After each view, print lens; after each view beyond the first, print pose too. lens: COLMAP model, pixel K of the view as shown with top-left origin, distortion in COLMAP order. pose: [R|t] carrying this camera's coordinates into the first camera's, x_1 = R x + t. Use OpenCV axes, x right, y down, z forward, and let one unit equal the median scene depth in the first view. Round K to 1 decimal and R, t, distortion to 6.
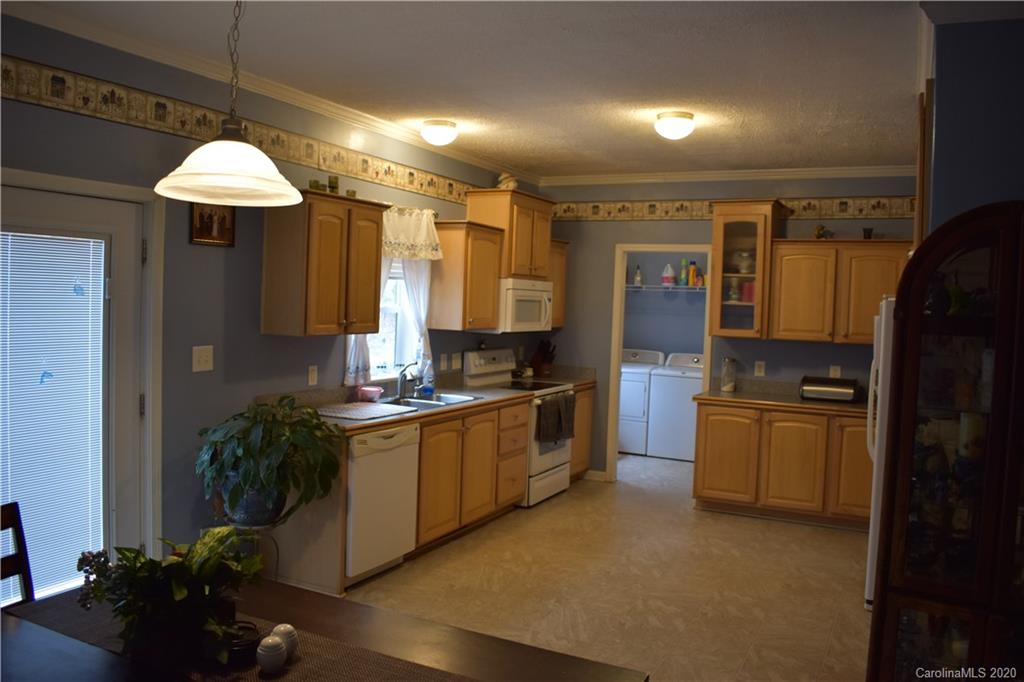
lens RADIAL K [[802.0, 0, 515.0], [0, 802.0, 338.5], [0, 0, 1]] dist [-0.097501, 0.017425]
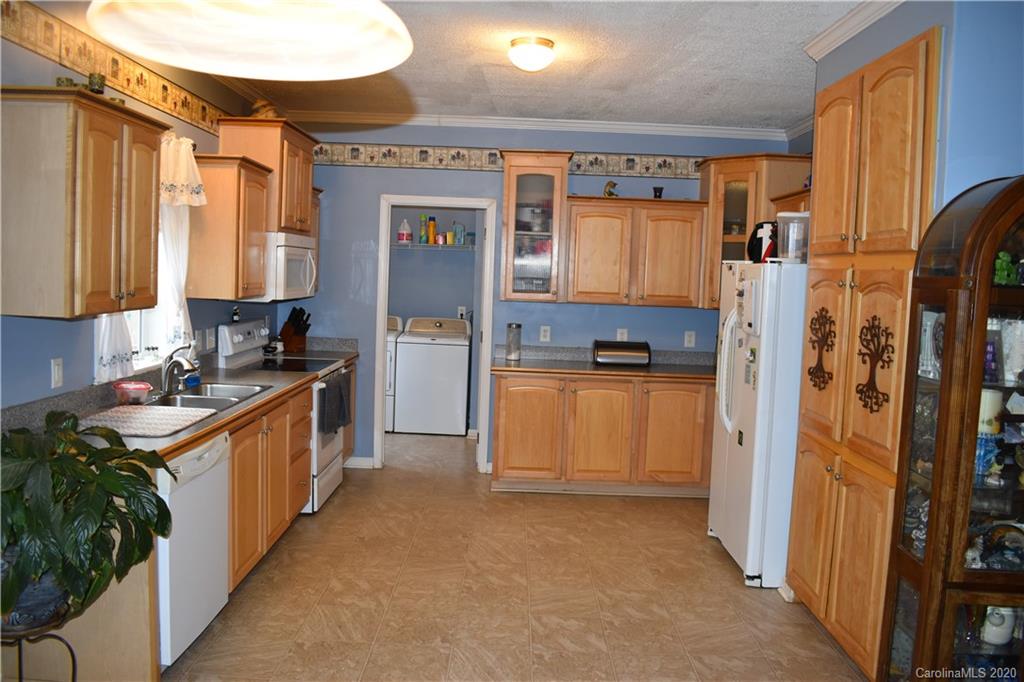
lens RADIAL K [[802.0, 0, 516.6], [0, 802.0, 338.3], [0, 0, 1]] dist [-0.097501, 0.017425]
pose [[0.890931, -0.038274, 0.452524, -0.164498], [0.014320, 0.998314, 0.056243, -0.011544], [-0.453914, -0.043628, 0.889977, 0.194667]]
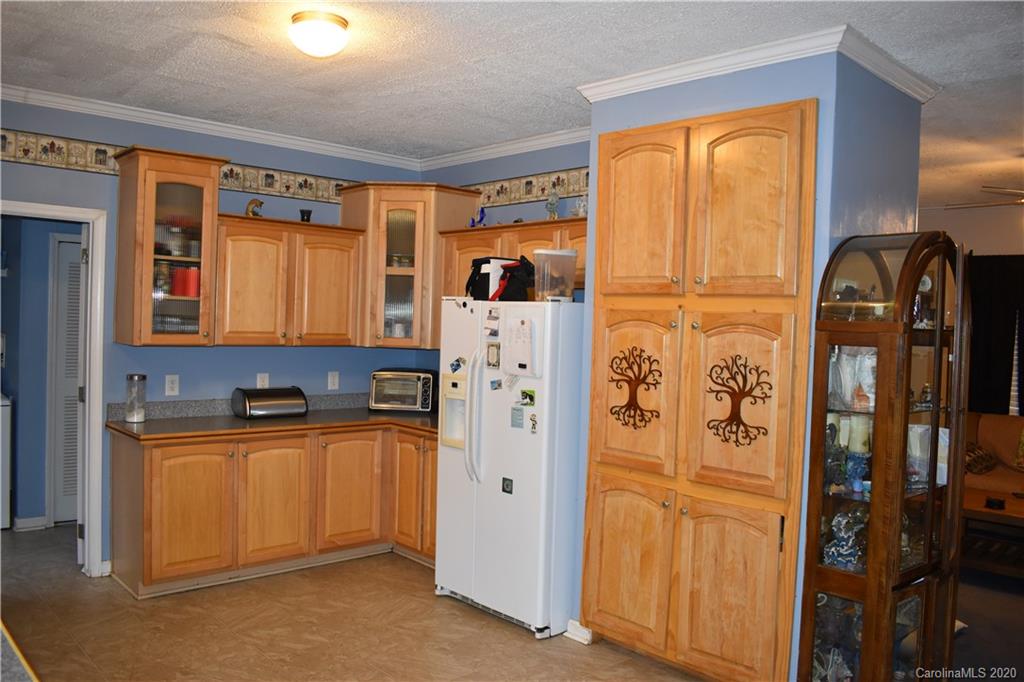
lens RADIAL K [[802.0, 0, 515.8], [0, 802.0, 339.8], [0, 0, 1]] dist [-0.097501, 0.017425]
pose [[0.341330, -0.045657, 0.938834, -0.295722], [0.020605, 0.998943, 0.041089, -0.030707], [-0.939718, 0.005320, 0.341910, 0.498428]]
